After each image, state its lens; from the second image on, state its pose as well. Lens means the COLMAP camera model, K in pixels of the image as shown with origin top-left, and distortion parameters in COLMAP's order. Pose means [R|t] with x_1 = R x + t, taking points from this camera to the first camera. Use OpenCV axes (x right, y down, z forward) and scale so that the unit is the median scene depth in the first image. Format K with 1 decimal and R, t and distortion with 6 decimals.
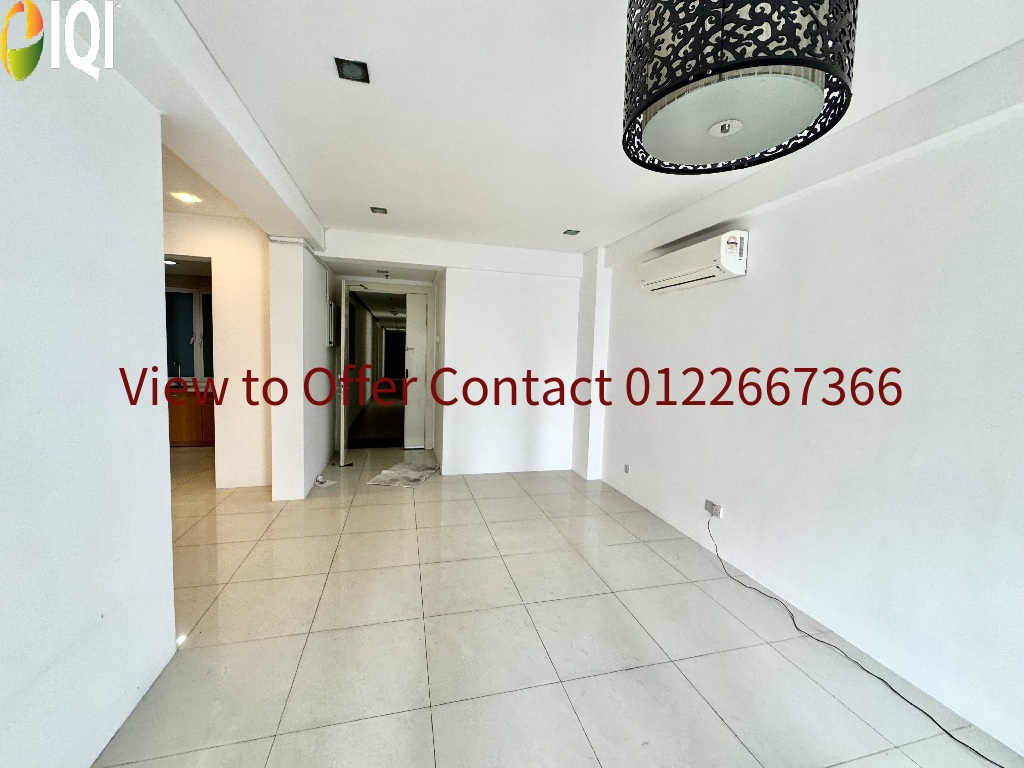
lens RADIAL K [[410.2, 0, 511.0], [0, 410.2, 380.7], [0, 0, 1]] dist [-0.000682, 0.000104]
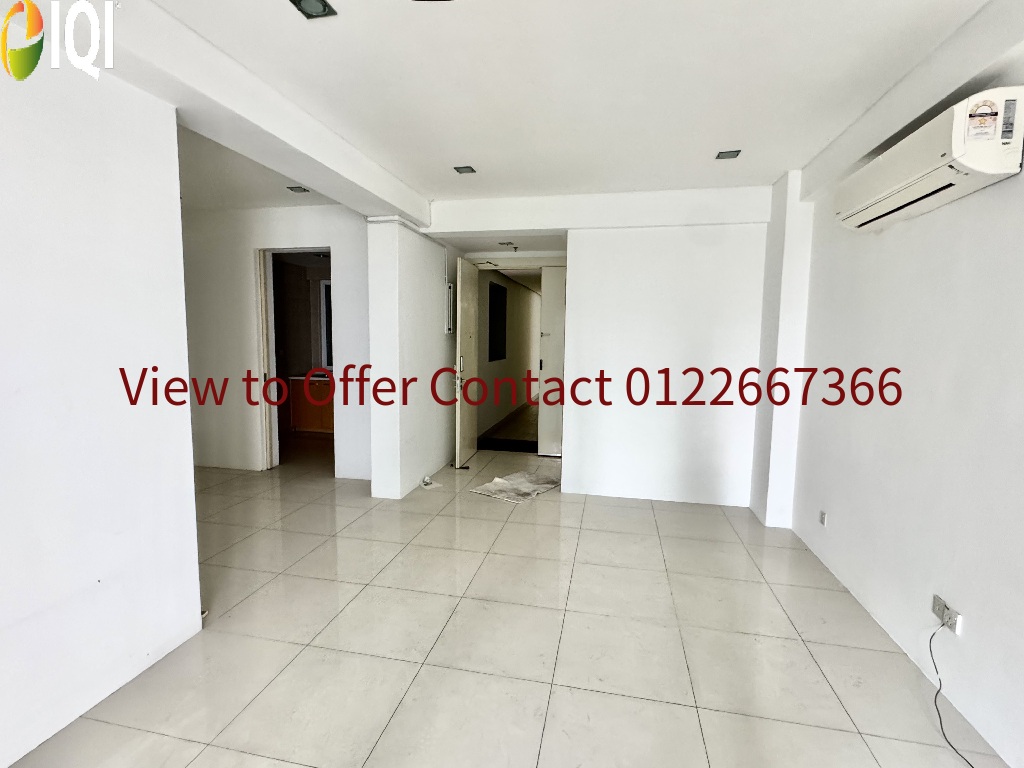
lens RADIAL K [[495.2, 0, 512.0], [0, 495.2, 381.0], [0, 0, 1]] dist [0.000957, -0.000327]
pose [[0.892744, 0.020841, -0.450082, 0.183228], [-0.014627, 0.999744, 0.017280, -0.000746], [0.450327, -0.008844, 0.892820, 0.104022]]
